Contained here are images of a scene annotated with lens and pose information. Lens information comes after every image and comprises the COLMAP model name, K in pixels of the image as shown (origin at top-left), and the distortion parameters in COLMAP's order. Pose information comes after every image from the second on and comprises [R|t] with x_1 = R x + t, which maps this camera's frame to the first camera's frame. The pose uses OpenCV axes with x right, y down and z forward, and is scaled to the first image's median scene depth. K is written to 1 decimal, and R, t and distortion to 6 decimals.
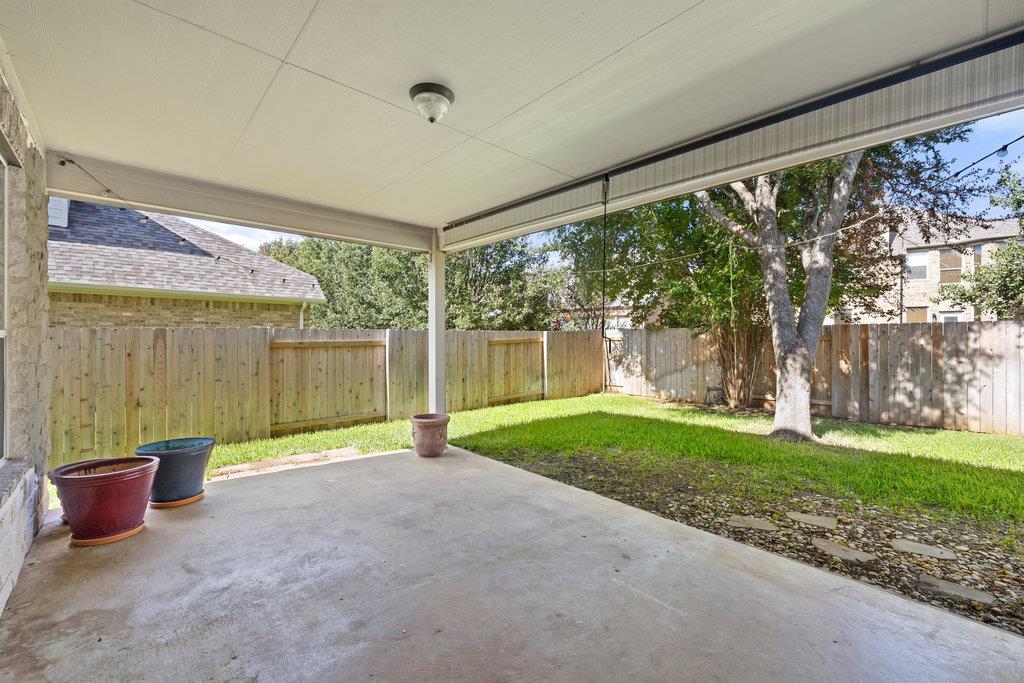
lens RADIAL K [[430.3, 0, 512.2], [0, 430.3, 338.7], [0, 0, 1]] dist [0.001475, 0.000281]
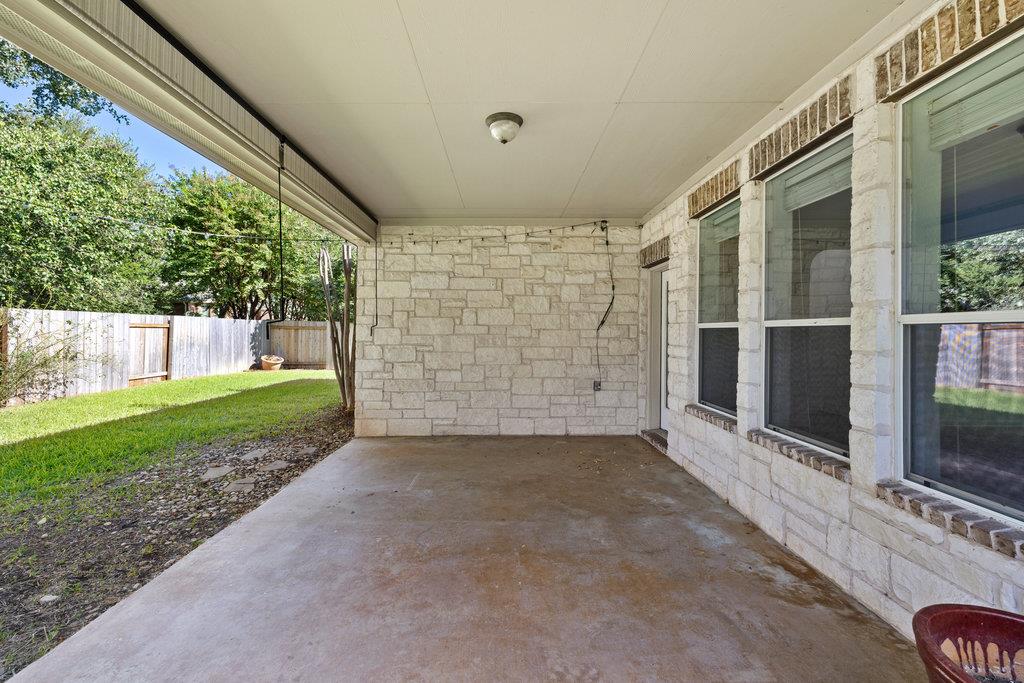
lens RADIAL K [[432.6, 0, 499.9], [0, 432.6, 327.8], [0, 0, 1]] dist [0.001018, 0.000239]
pose [[-0.735463, -0.000027, 0.677565, -0.343069], [-0.008397, 0.999924, -0.009074, 0.006733], [-0.677513, -0.012364, -0.735407, 0.651494]]
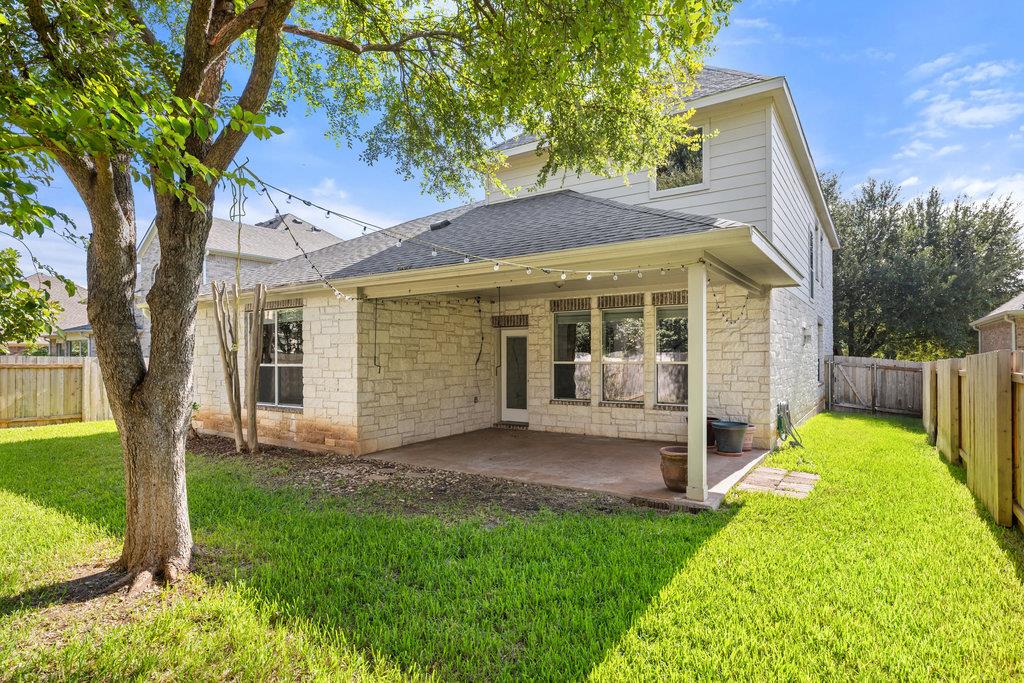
lens RADIAL K [[547.7, 0, 505.1], [0, 547.7, 353.9], [0, 0, 1]] dist [0.000337, 0.000128]
pose [[-0.972261, 0.003859, -0.233869, 0.338207], [0.005255, 0.999972, -0.005349, -0.019884], [0.233841, -0.006430, -0.972254, 1.507186]]
